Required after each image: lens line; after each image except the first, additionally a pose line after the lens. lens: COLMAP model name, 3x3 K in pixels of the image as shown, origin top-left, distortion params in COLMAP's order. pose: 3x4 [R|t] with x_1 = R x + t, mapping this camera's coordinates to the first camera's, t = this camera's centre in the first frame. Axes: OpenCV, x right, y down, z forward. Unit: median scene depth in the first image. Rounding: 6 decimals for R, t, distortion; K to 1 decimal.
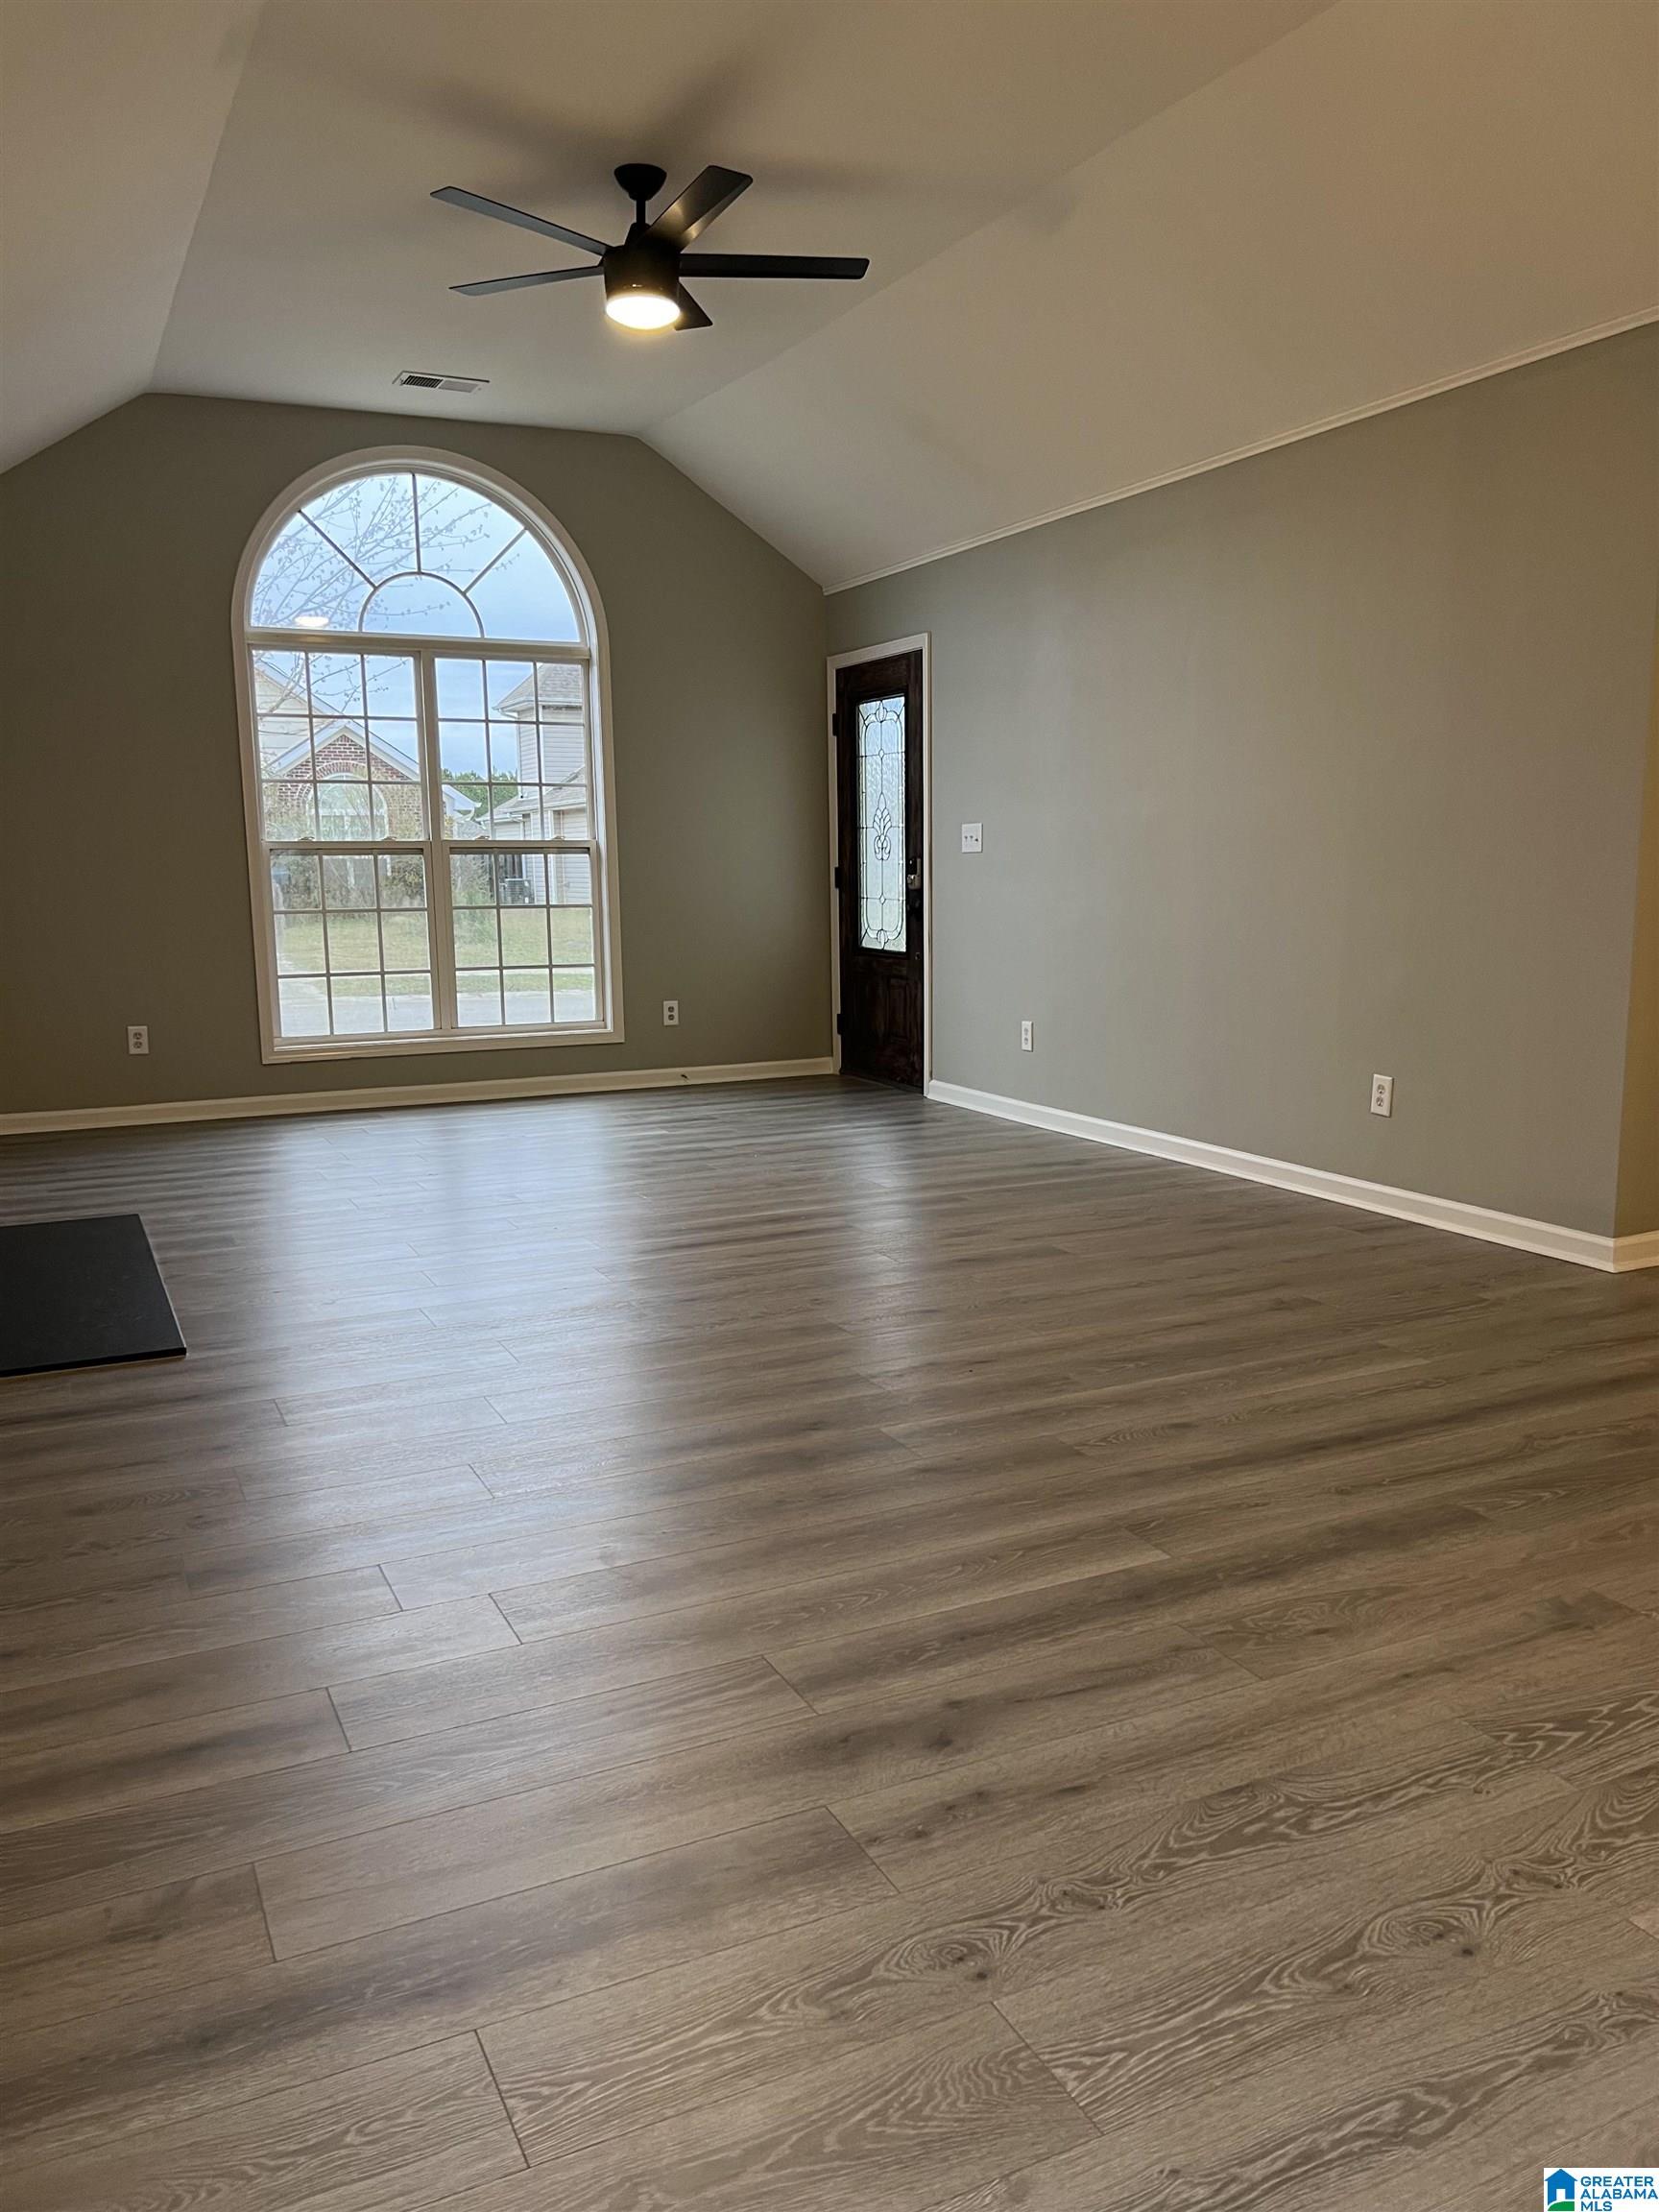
lens RADIAL K [[1632.3, 0, 829.5], [0, 1632.3, 1106.0], [0, 0, 1]] dist [0.026802, -0.005378]
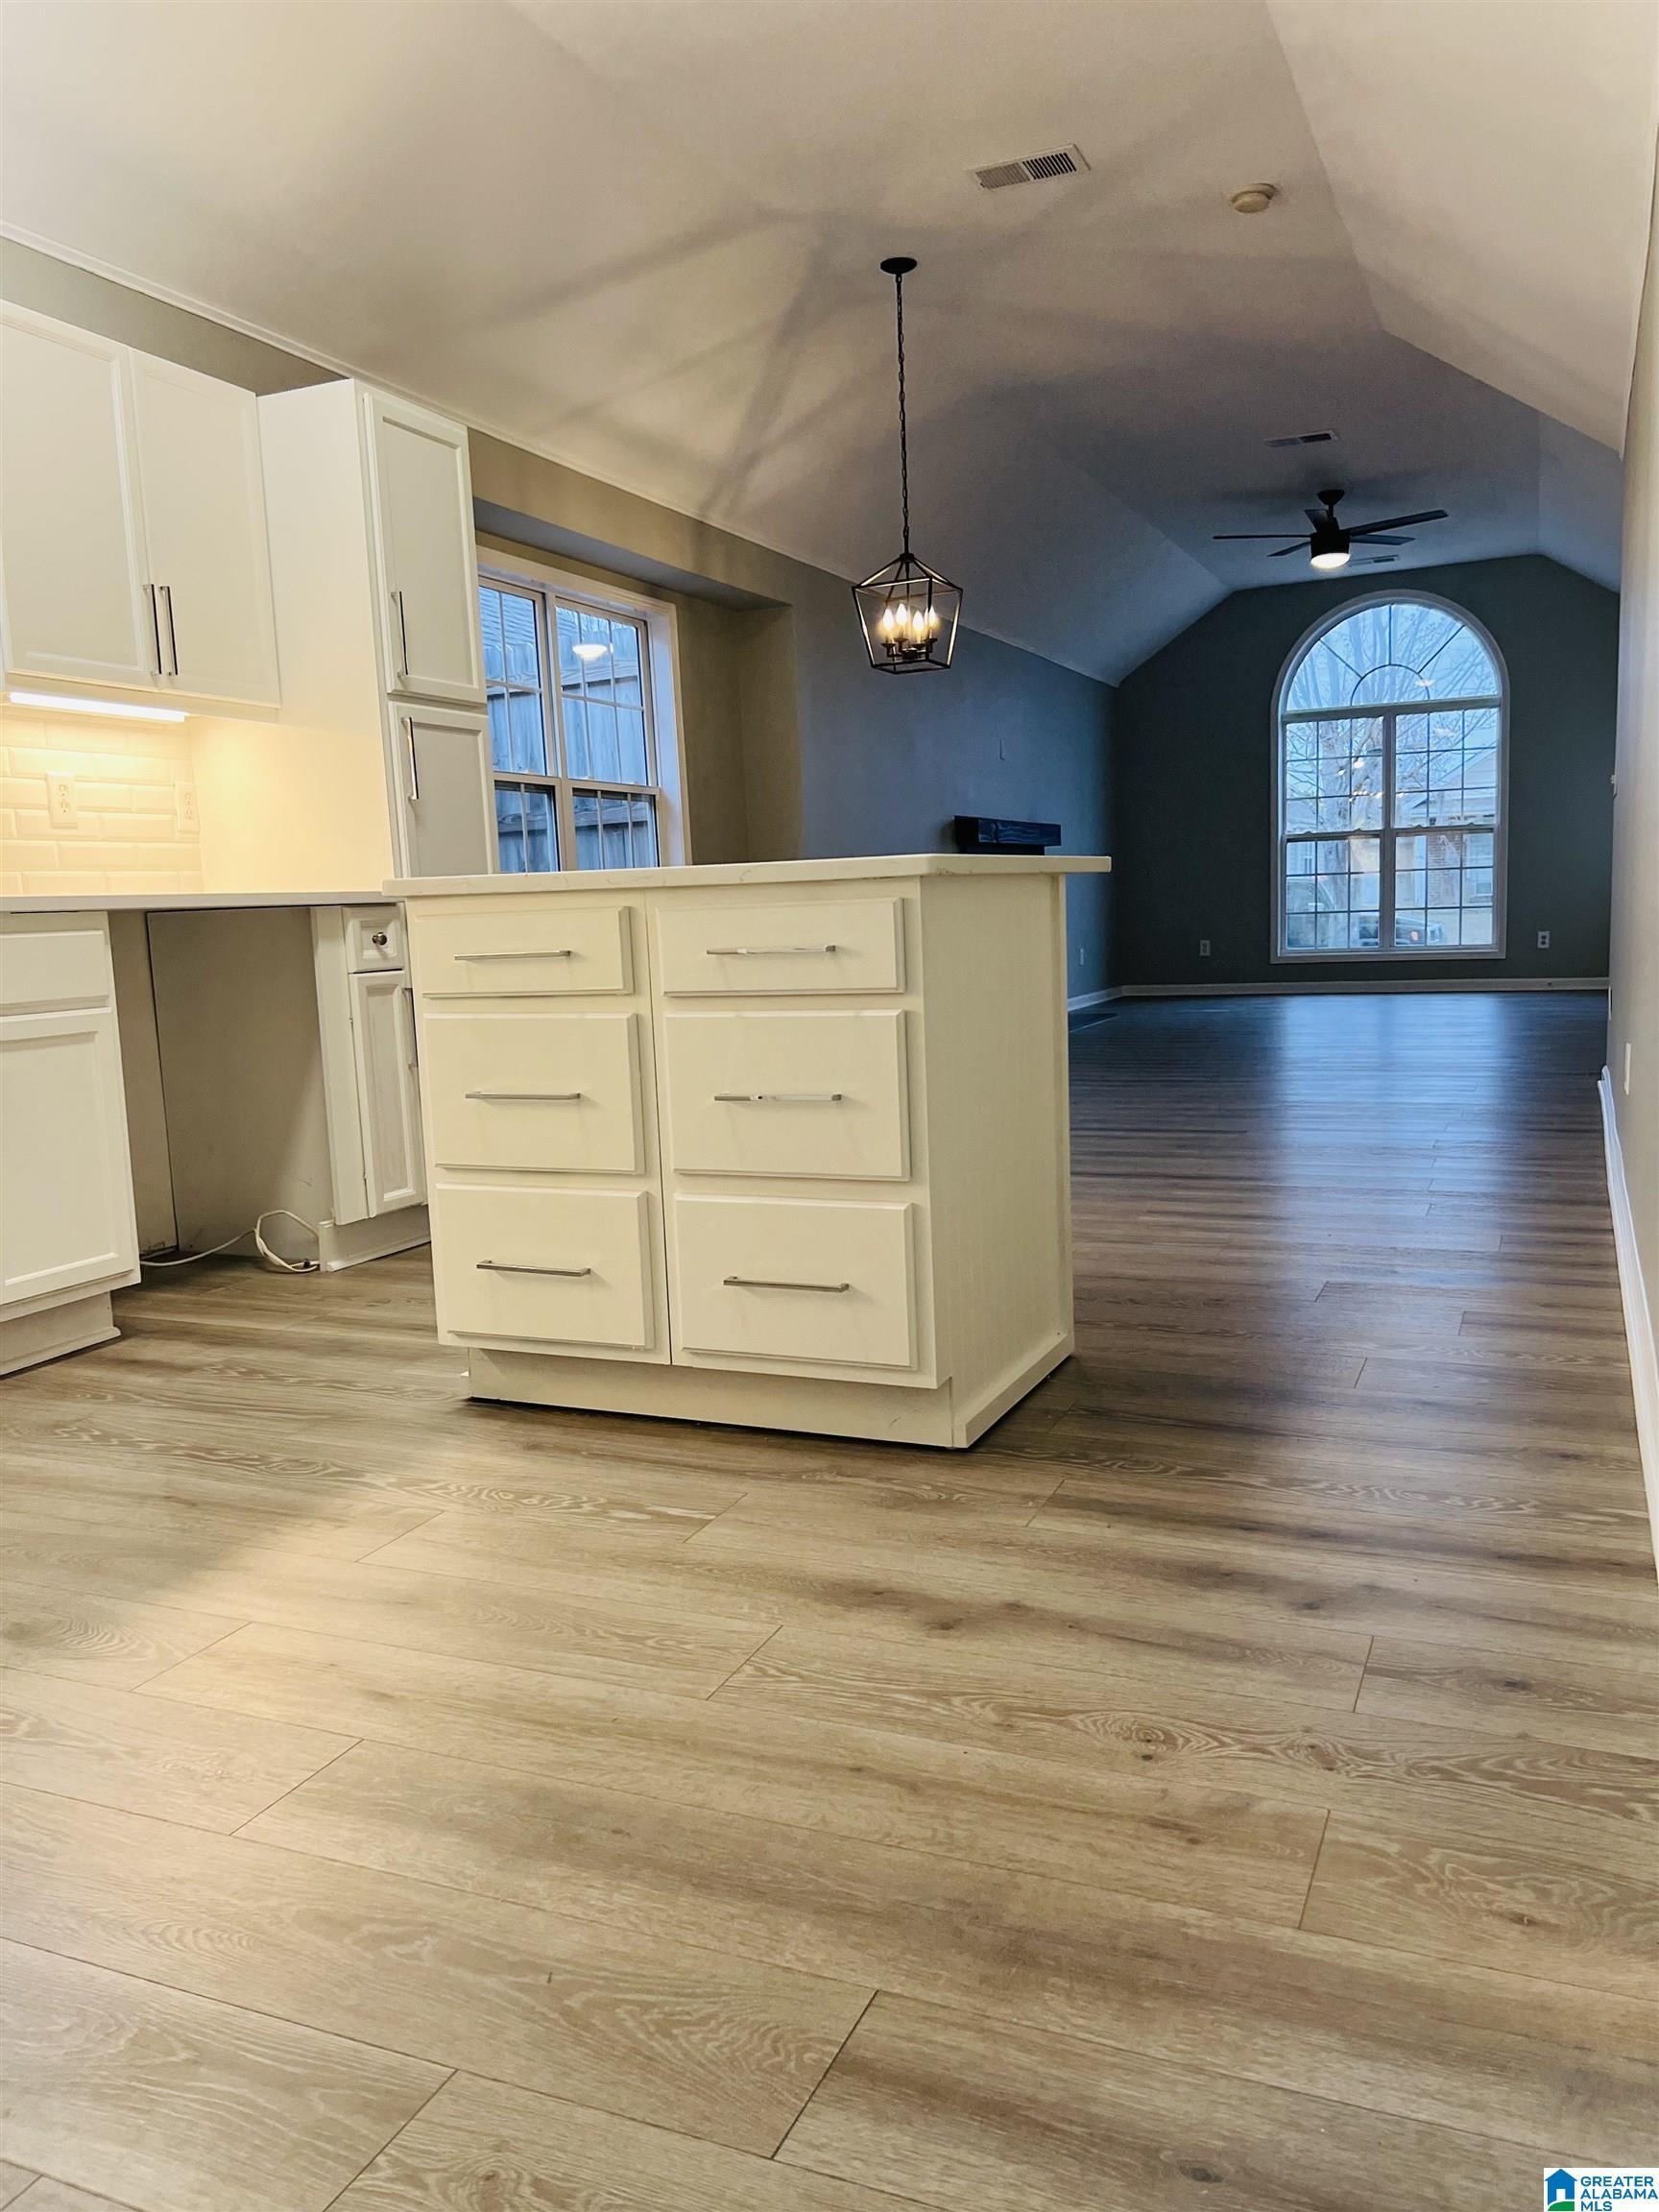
lens RADIAL K [[1632.3, 0, 829.5], [0, 1632.3, 1106.0], [0, 0, 1]] dist [0.026802, -0.005378]
pose [[0.643432, 0.081866, -0.761113, 0.671334], [-0.084678, 0.995775, 0.035521, 0.100190], [0.760805, 0.041595, 0.647646, -0.460228]]
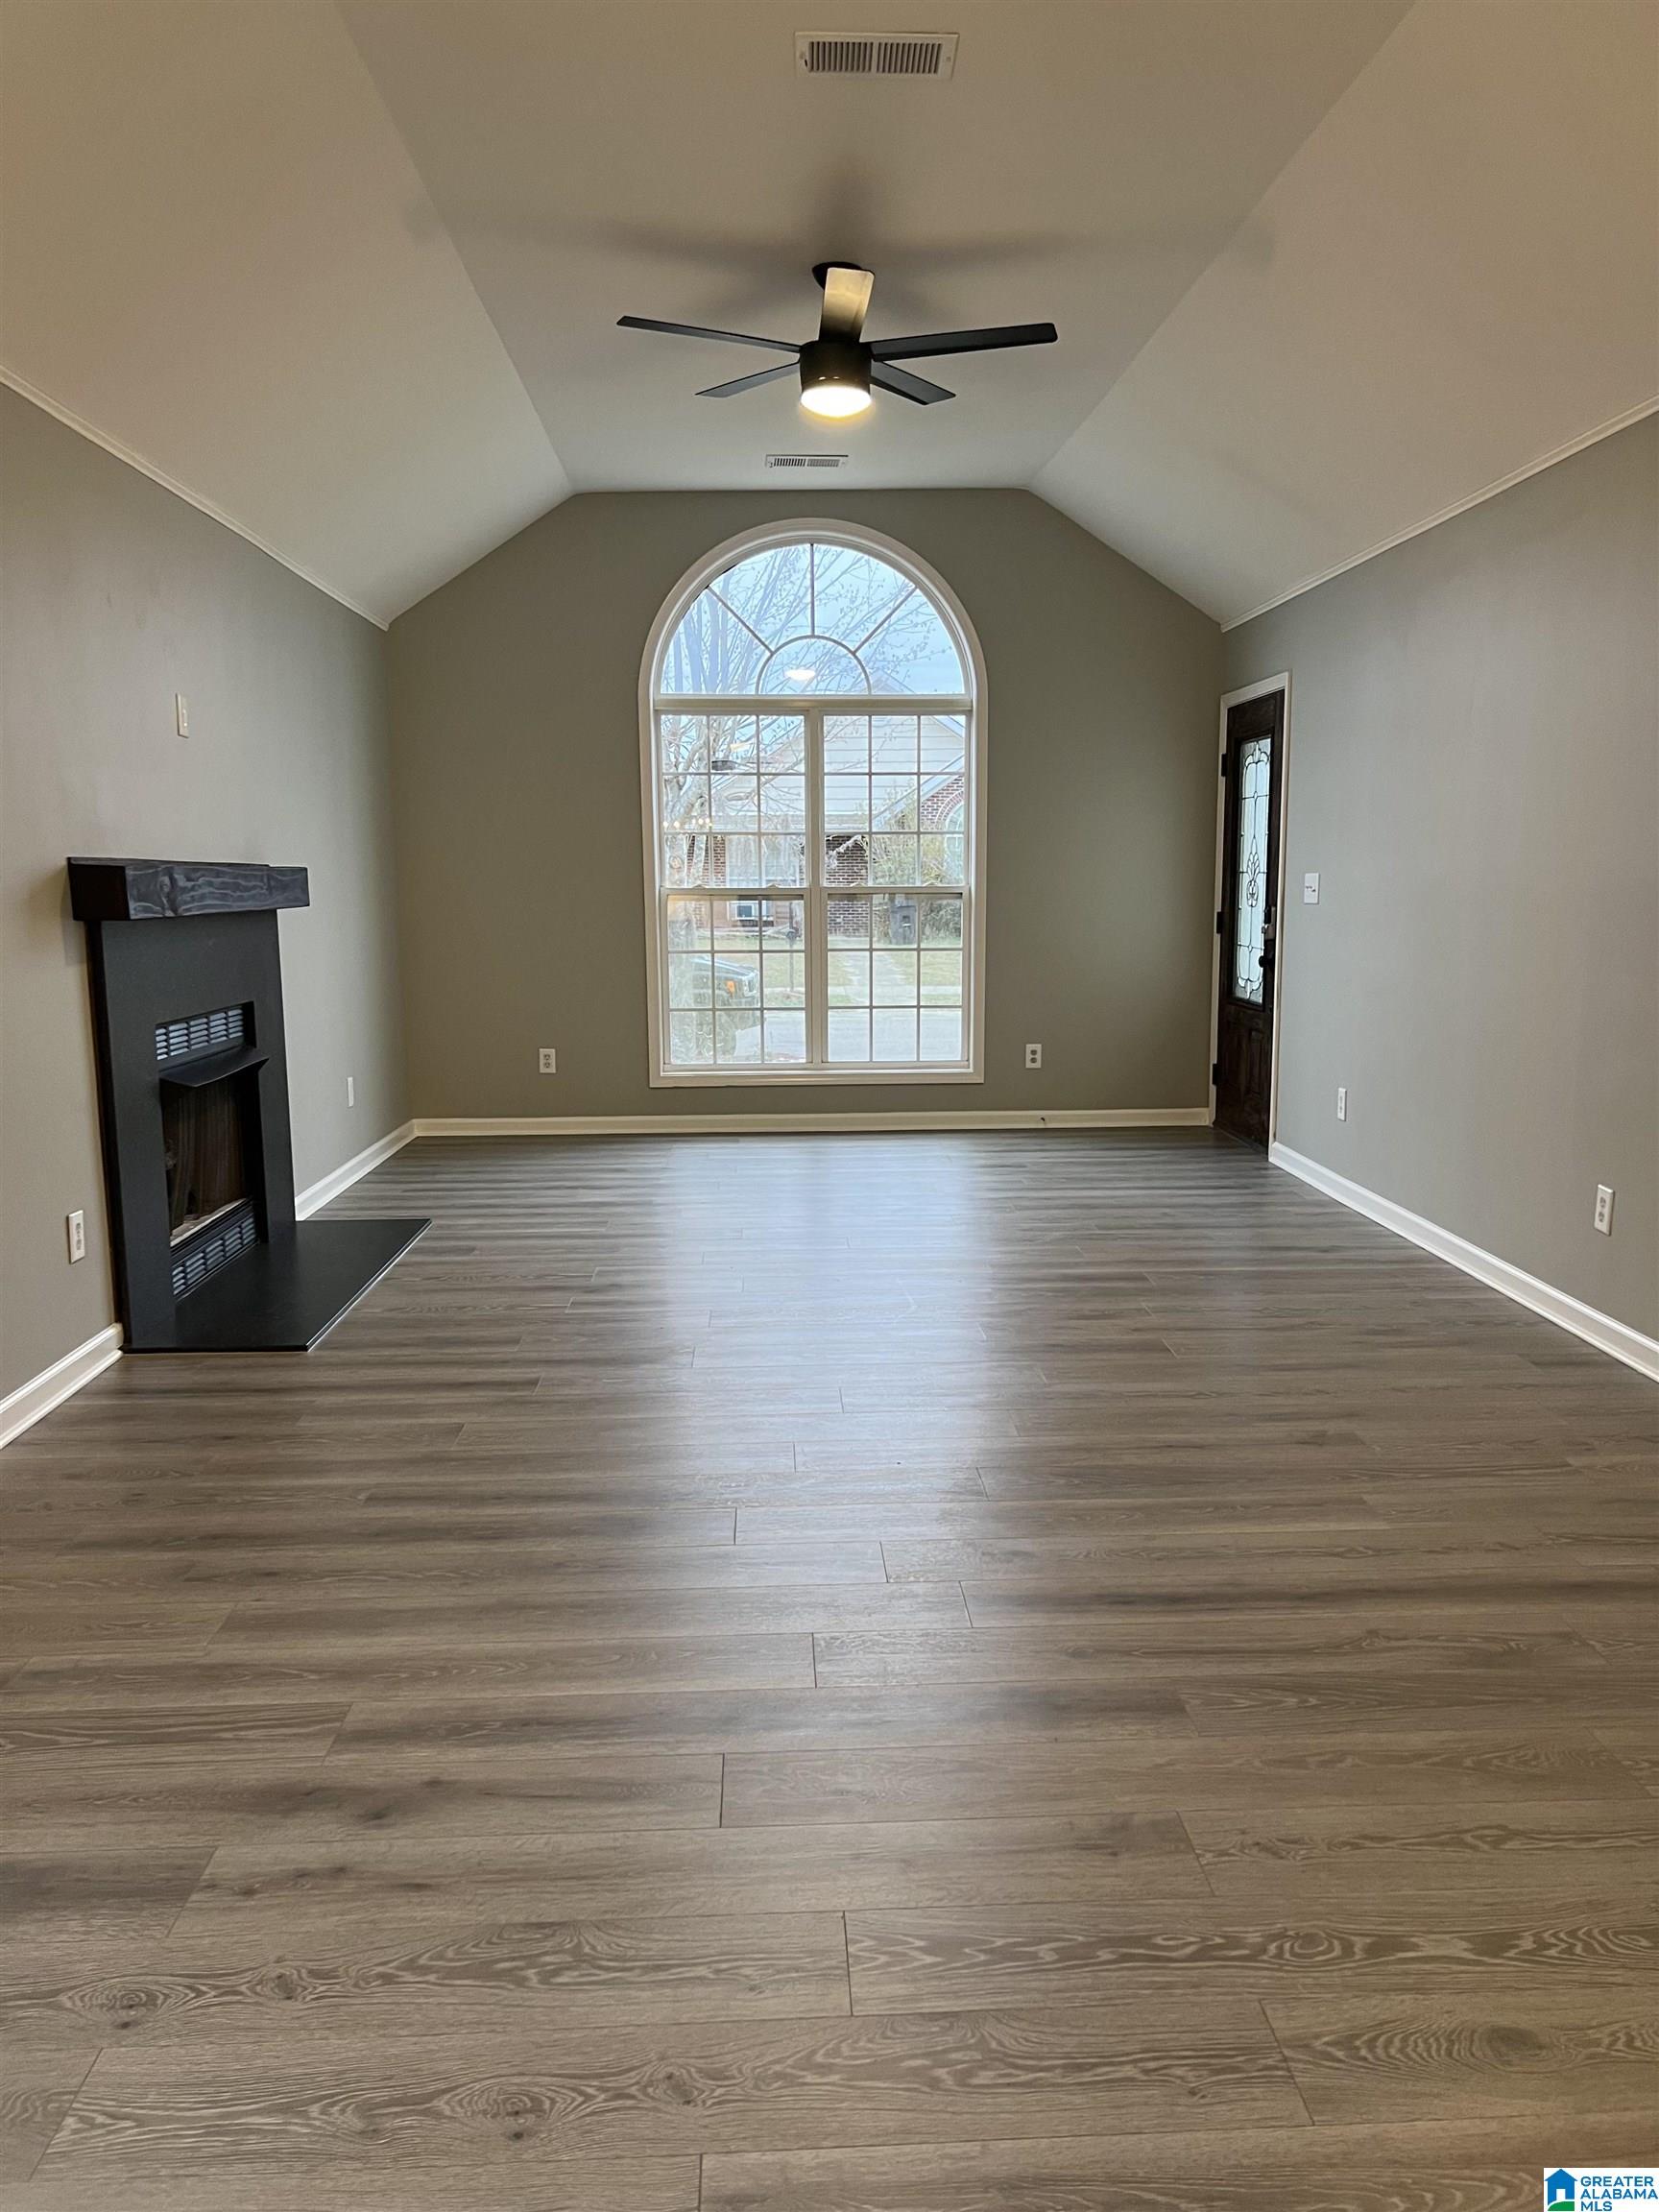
lens RADIAL K [[1615.7, 0, 836.6], [0, 1615.7, 1126.3], [0, 0, 1]] dist [0.030051, -0.005080]
pose [[0.919771, 0.064924, -0.387047, 0.196521], [-0.062005, 0.997875, 0.020039, -0.028497], [0.387526, 0.005568, 0.921842, 0.033121]]
